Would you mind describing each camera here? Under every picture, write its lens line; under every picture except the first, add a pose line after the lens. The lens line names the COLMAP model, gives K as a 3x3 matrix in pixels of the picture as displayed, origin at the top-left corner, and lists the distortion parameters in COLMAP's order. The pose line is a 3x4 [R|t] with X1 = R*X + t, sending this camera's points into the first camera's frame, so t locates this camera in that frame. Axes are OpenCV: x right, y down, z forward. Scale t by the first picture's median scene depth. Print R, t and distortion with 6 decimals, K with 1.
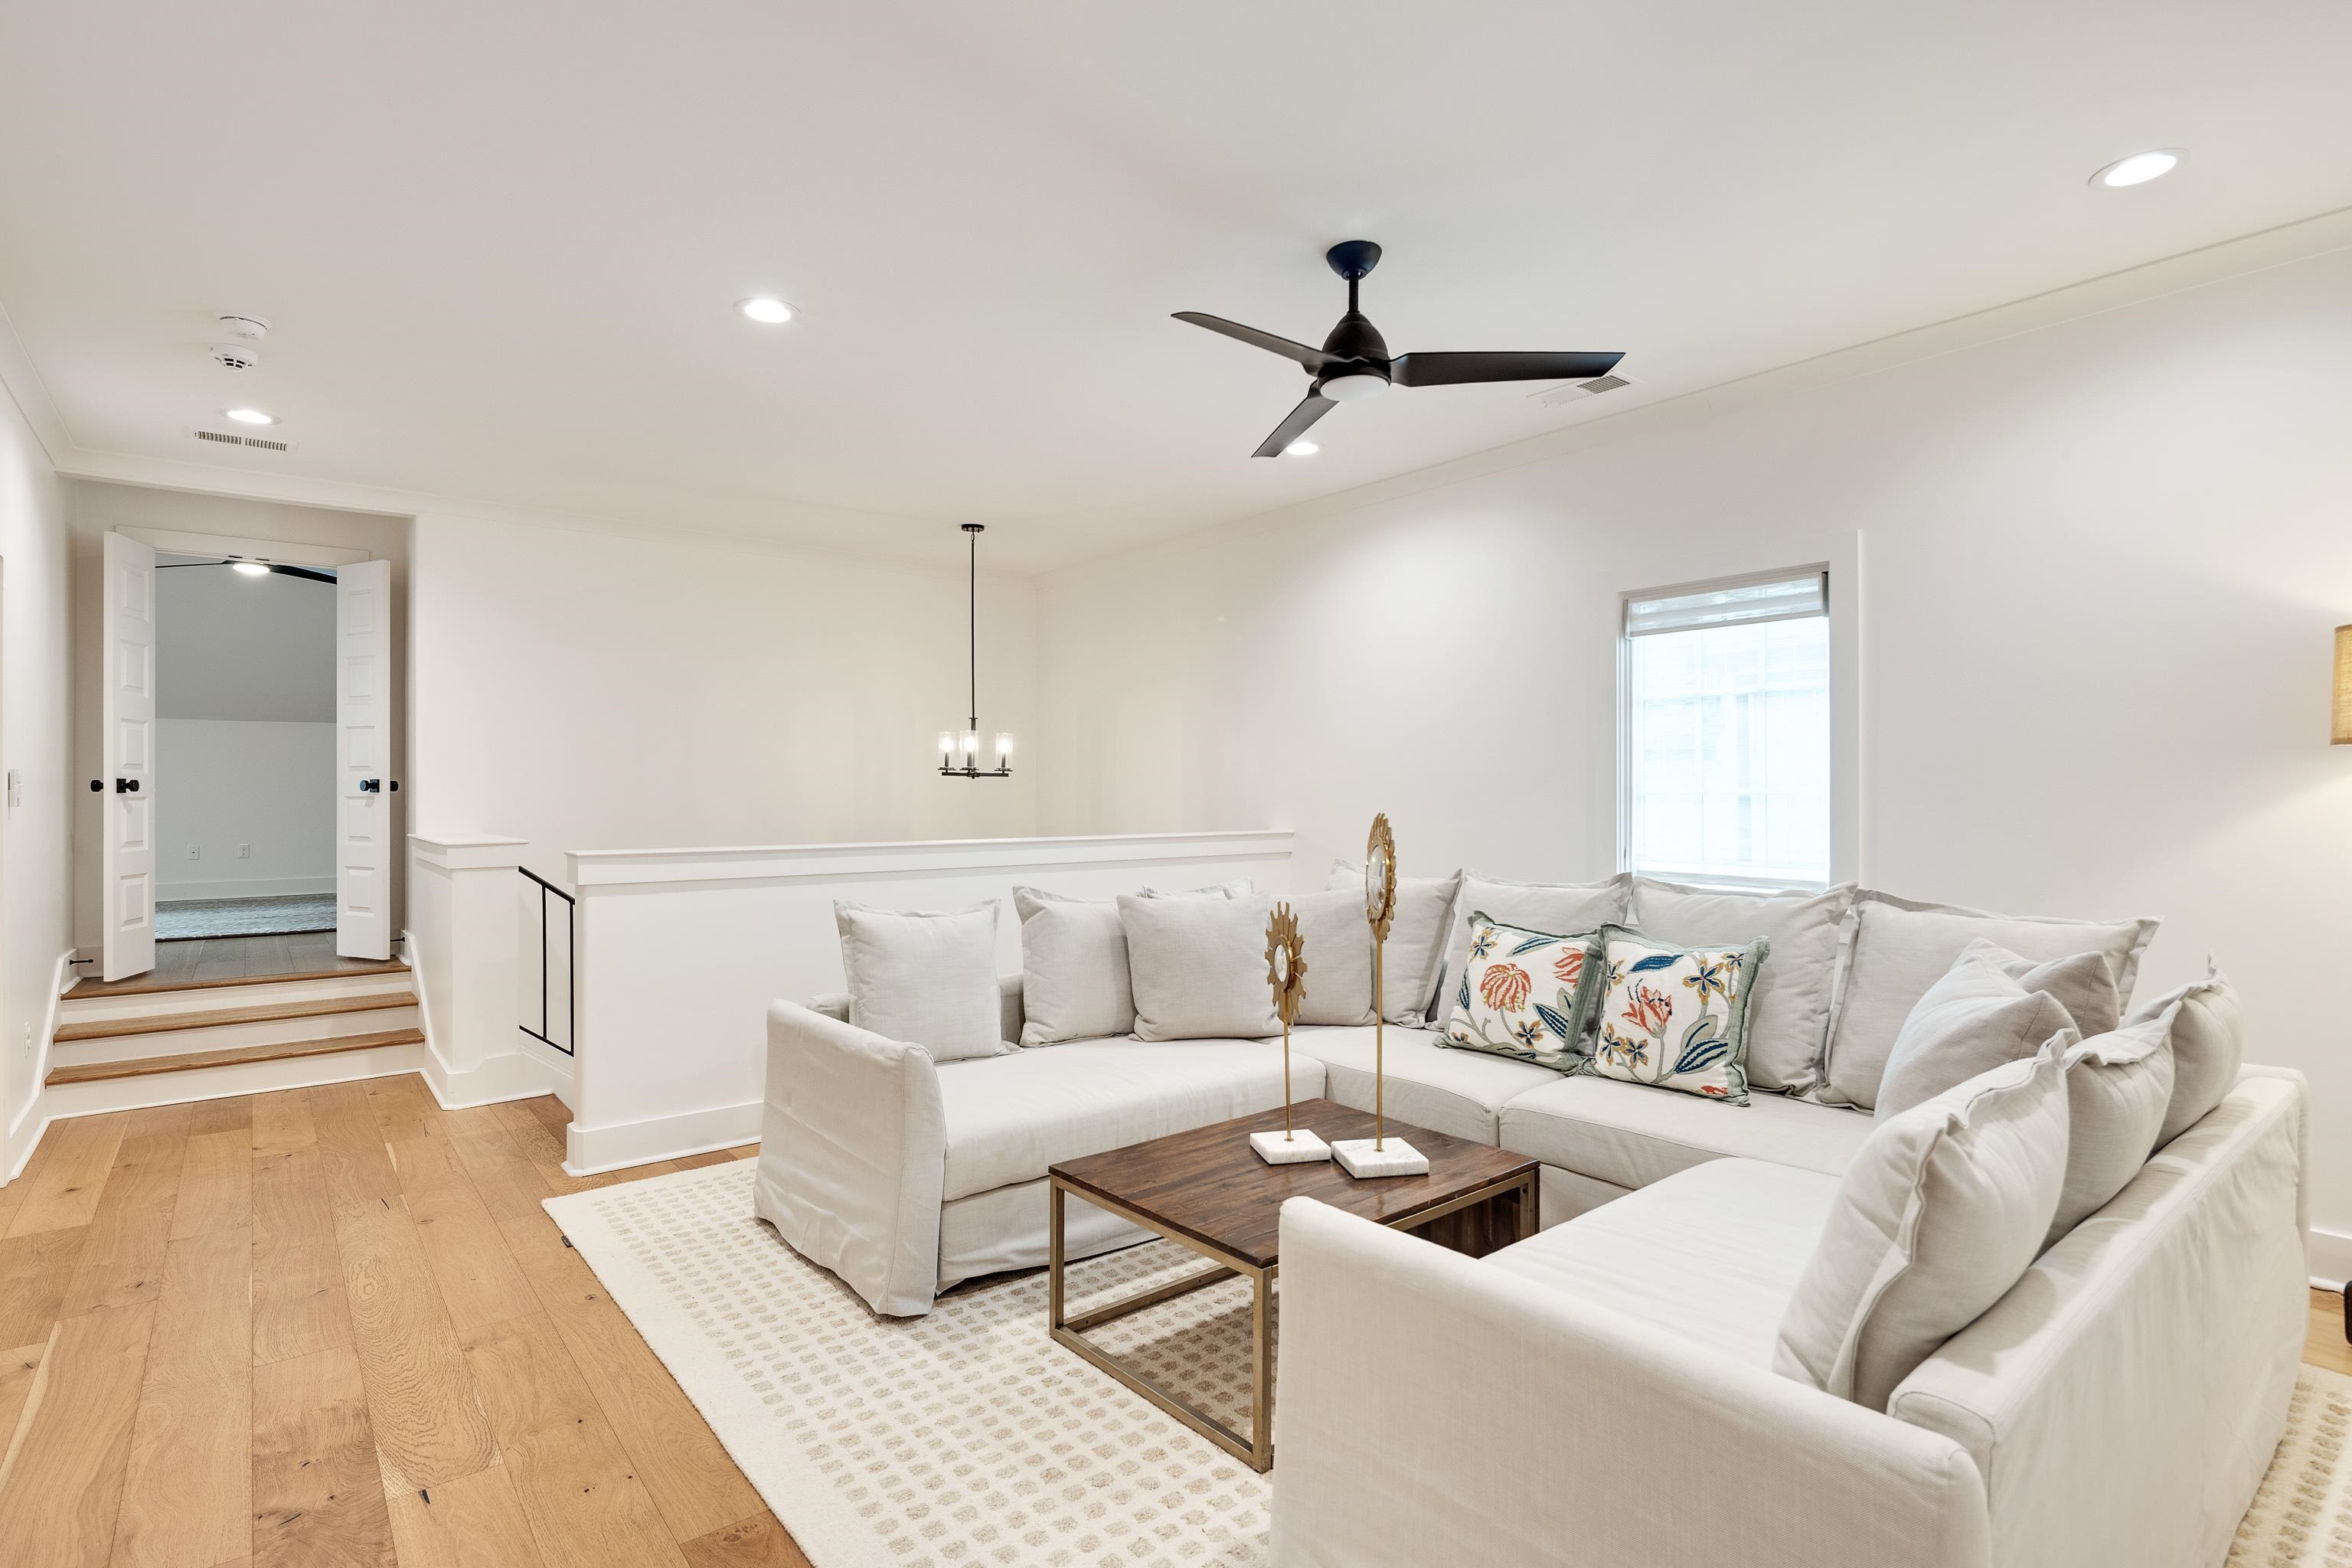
lens RADIAL K [[1151.8, 0, 1145.7], [0, 1151.8, 783.4], [0, 0, 1]] dist [0.000895, -0.000759]
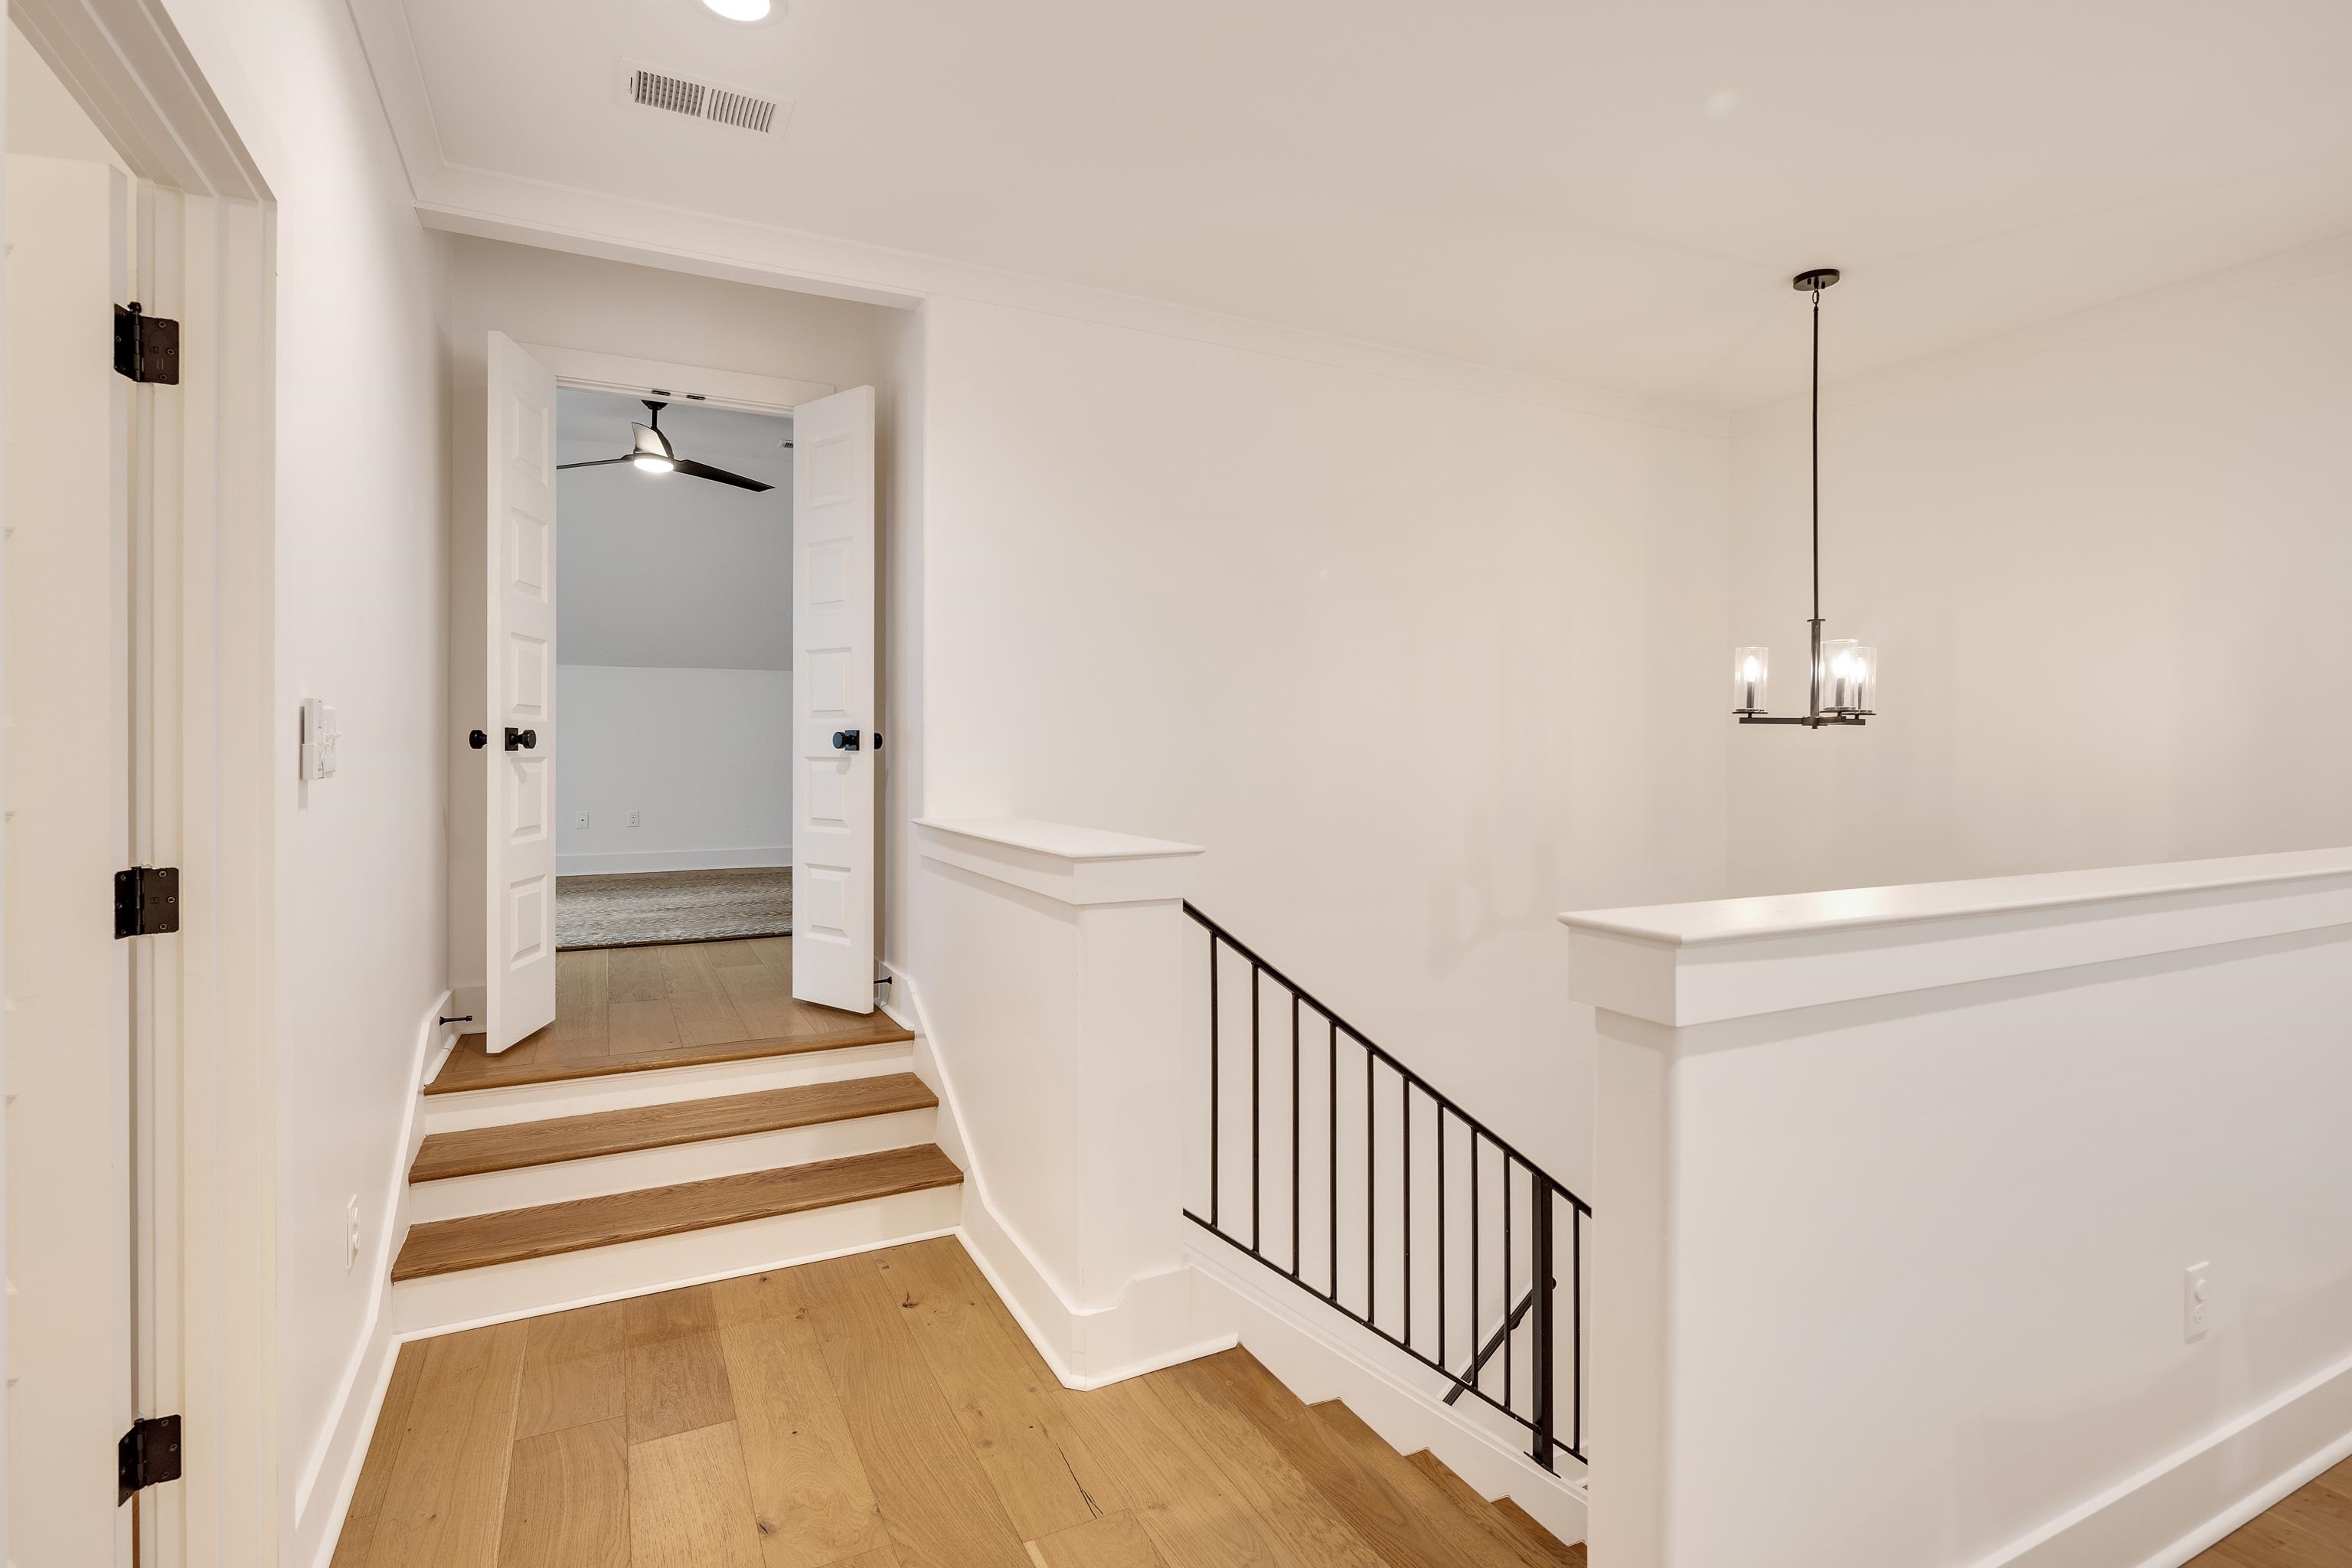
lens RADIAL K [[1133.7, 0, 1164.6], [0, 1133.7, 742.3], [0, 0, 1]] dist [0.001115, 0.000011]
pose [[0.979415, 0.000861, -0.201854, -0.398695], [-0.001054, 0.999999, -0.000852, 0.003722], [0.201853, 0.001047, 0.979415, 0.447382]]
